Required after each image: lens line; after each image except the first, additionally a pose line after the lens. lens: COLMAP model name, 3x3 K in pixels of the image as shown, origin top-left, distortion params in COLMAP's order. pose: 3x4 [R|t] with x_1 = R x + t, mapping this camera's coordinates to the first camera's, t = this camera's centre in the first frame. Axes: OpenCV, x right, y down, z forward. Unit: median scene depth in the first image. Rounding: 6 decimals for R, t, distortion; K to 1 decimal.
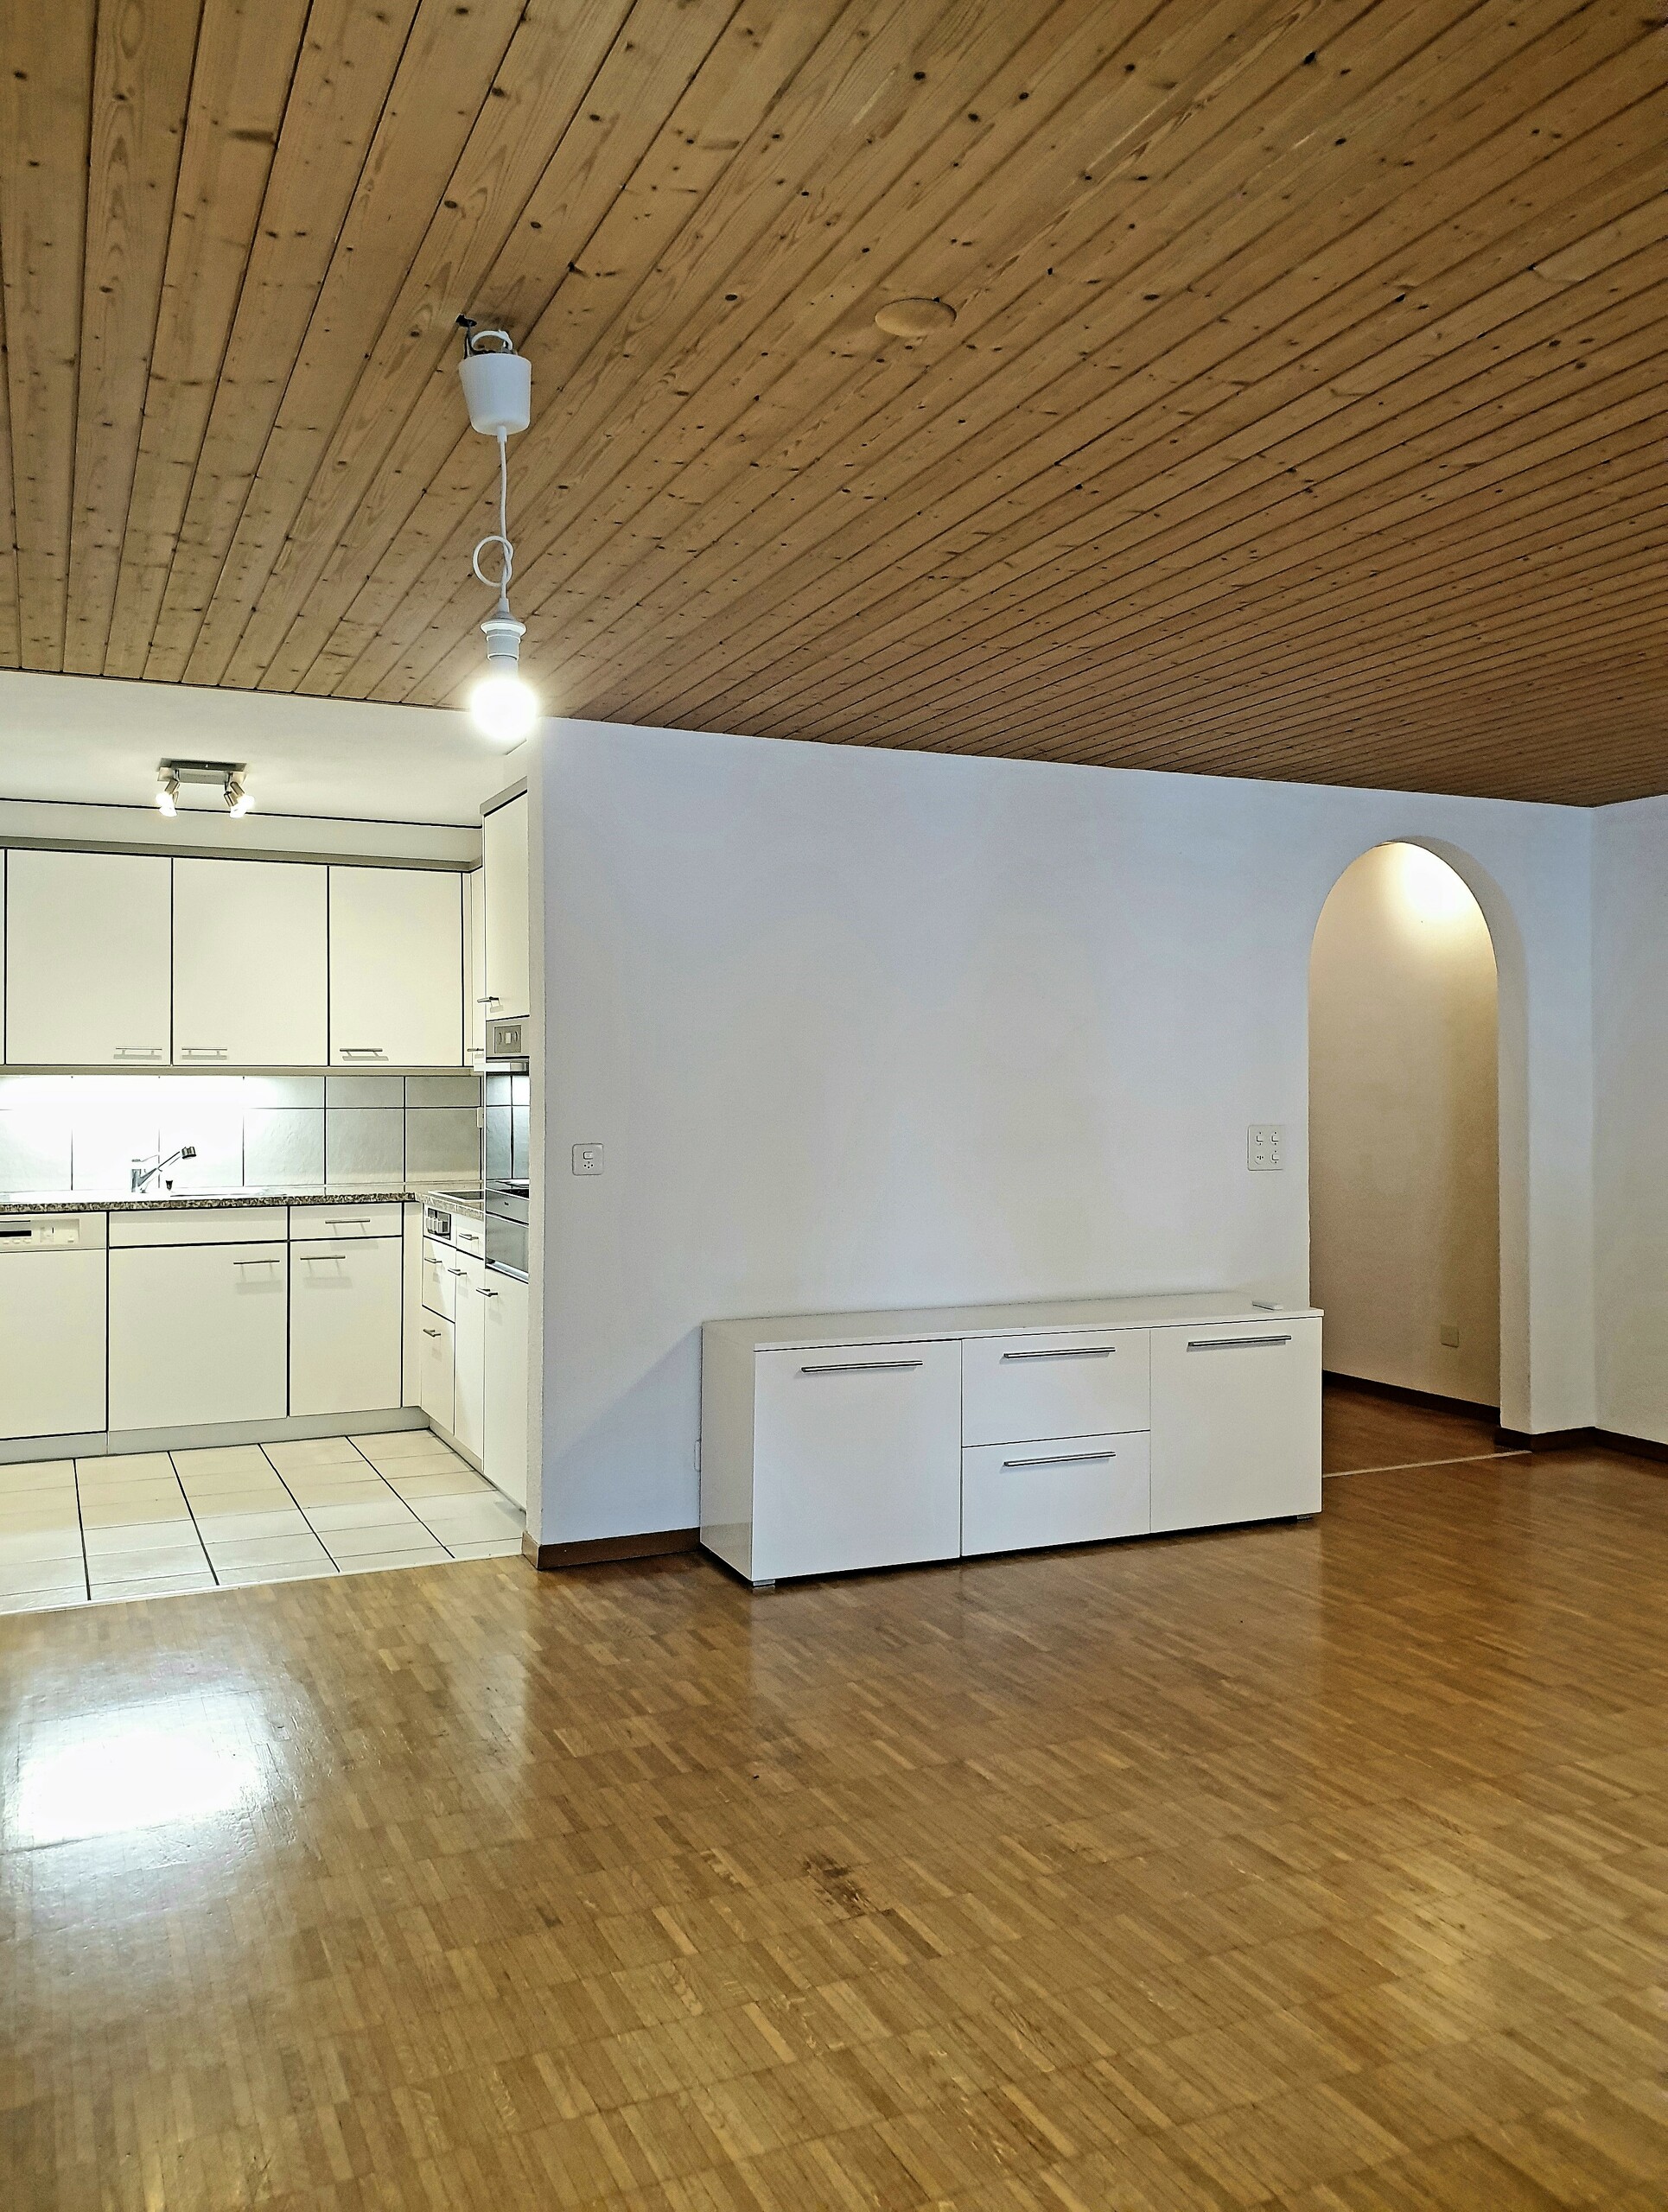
lens RADIAL K [[1720.6, 0, 829.1], [0, 1720.6, 1093.7], [0, 0, 1]] dist [-0.000213, 0.066418]
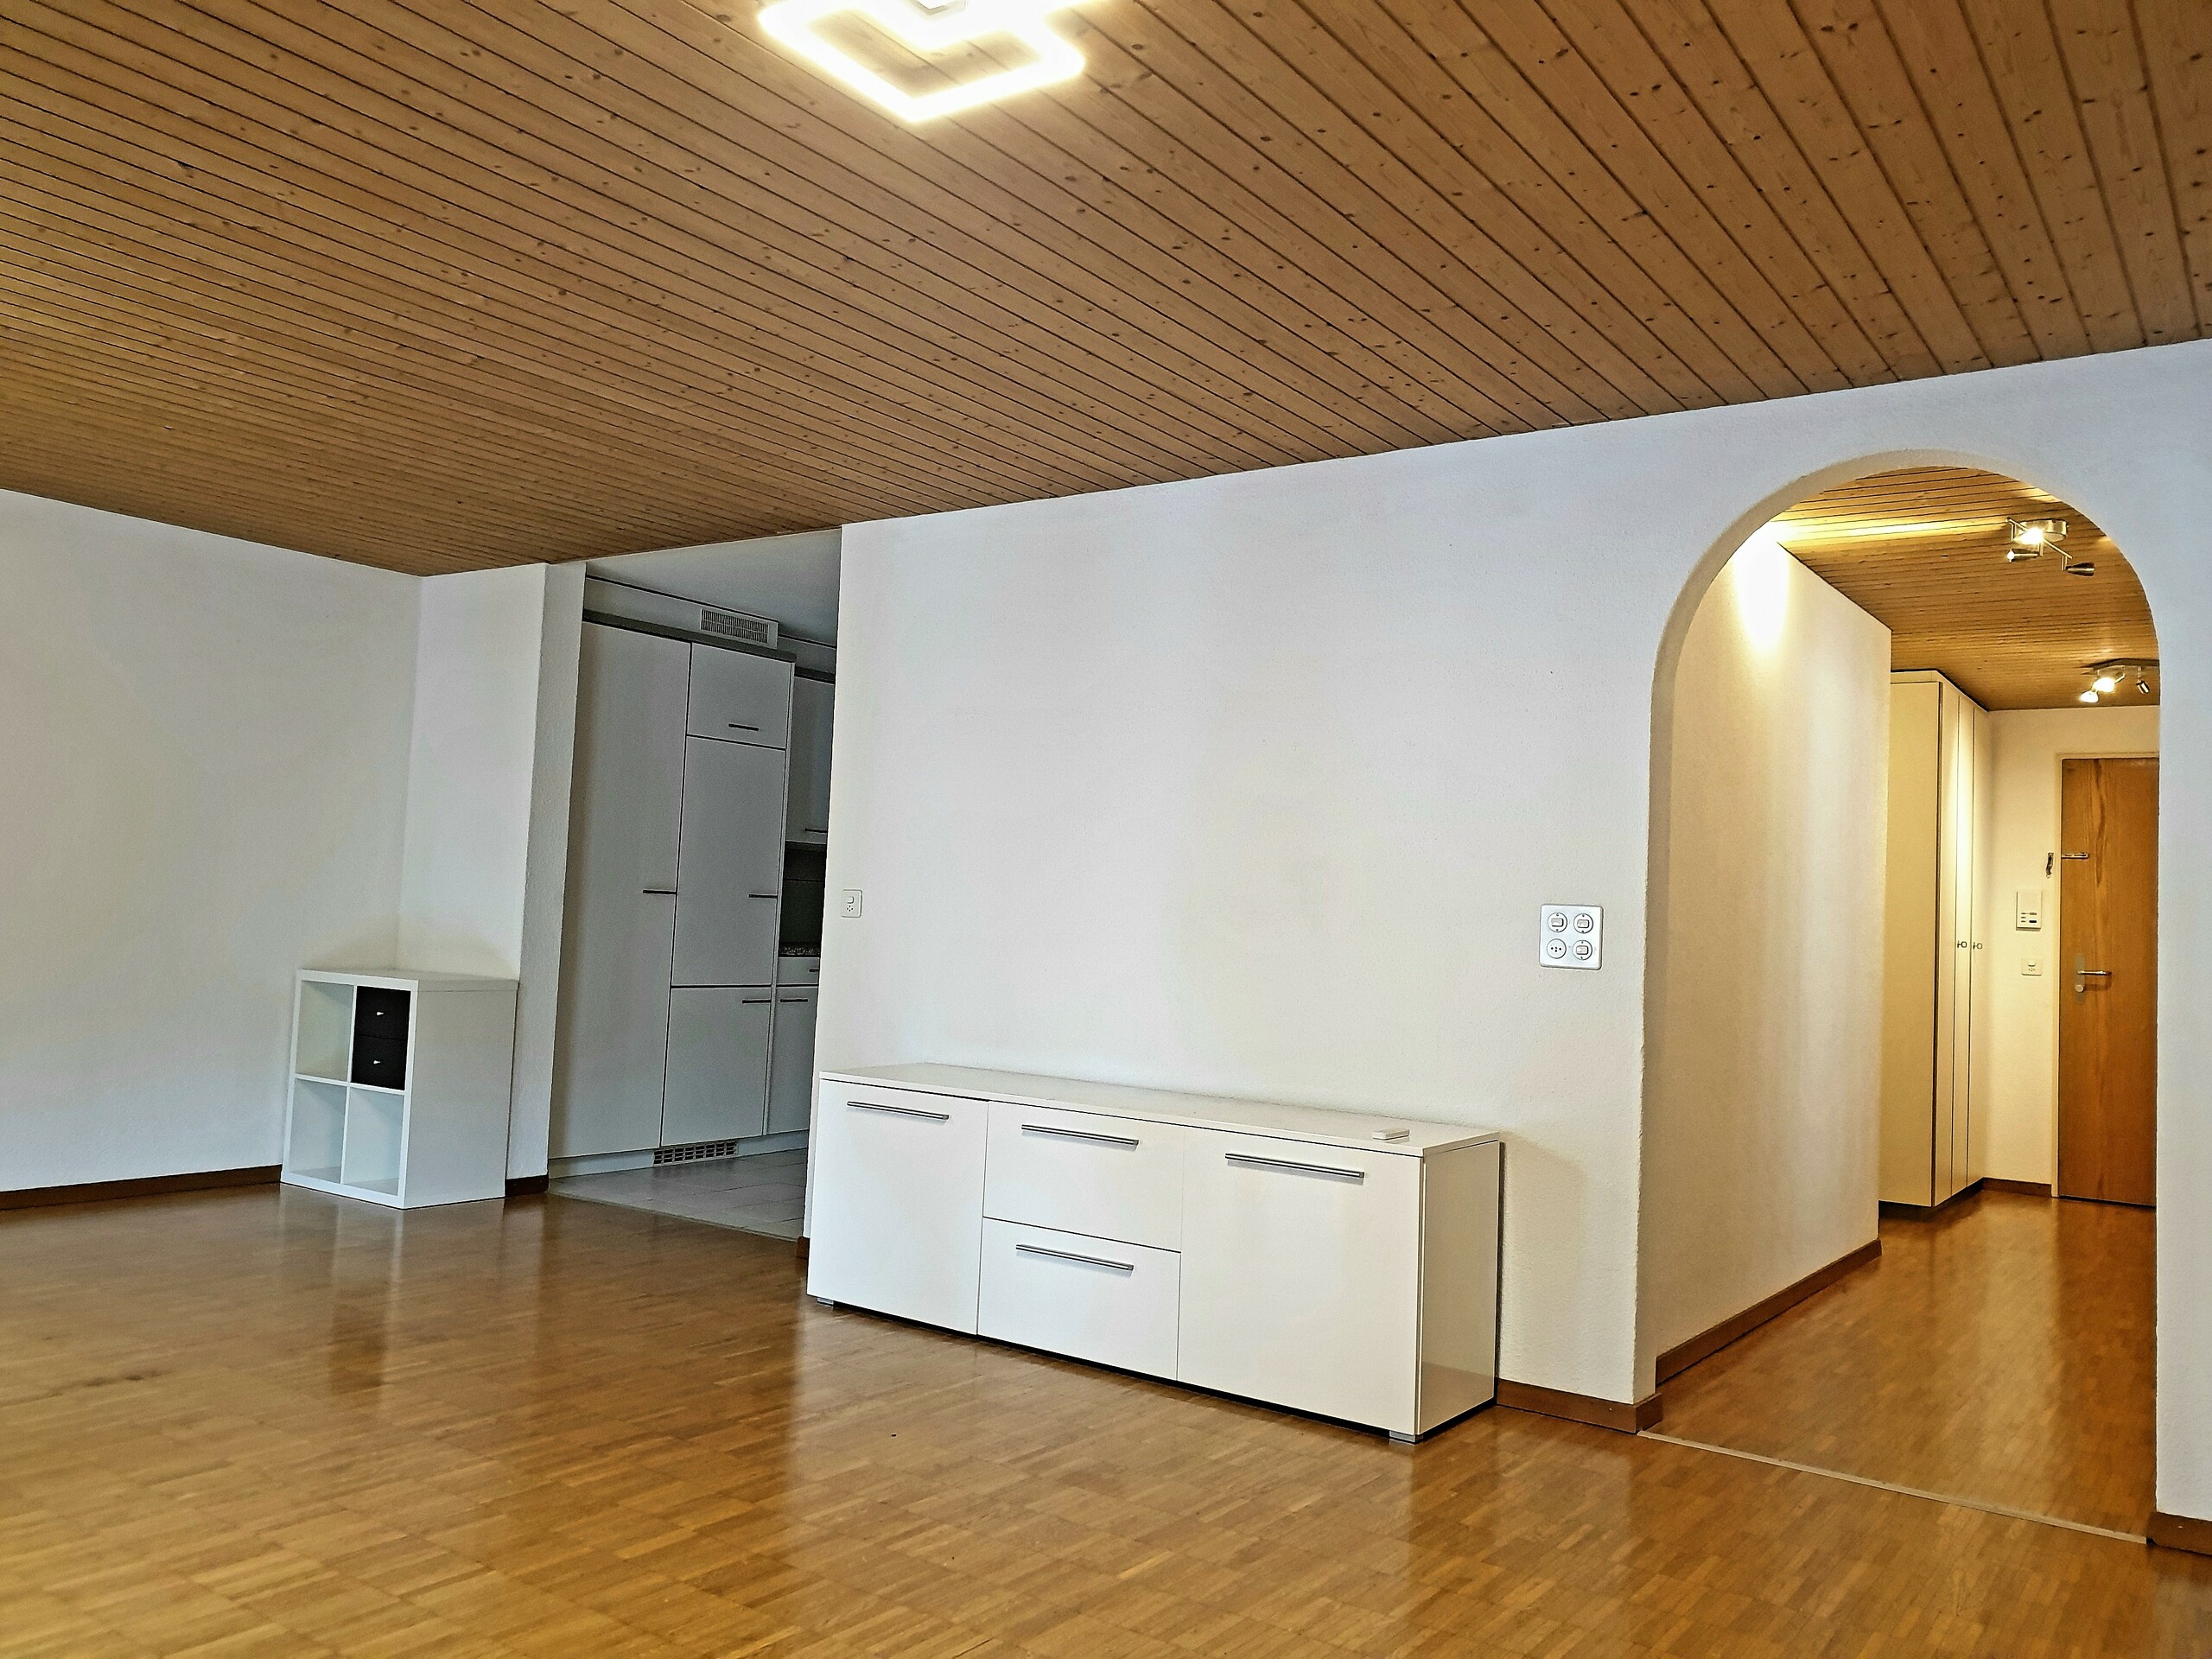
lens RADIAL K [[1720.4, 0, 1102.1], [0, 1720.4, 832.3], [0, 0, 1]] dist [-0.000213, 0.066418]
pose [[0.498315, -0.020333, -0.866757, 1.227311], [-0.048835, 0.997479, -0.051476, 0.056518], [0.865619, 0.067980, 0.496066, 0.766366]]
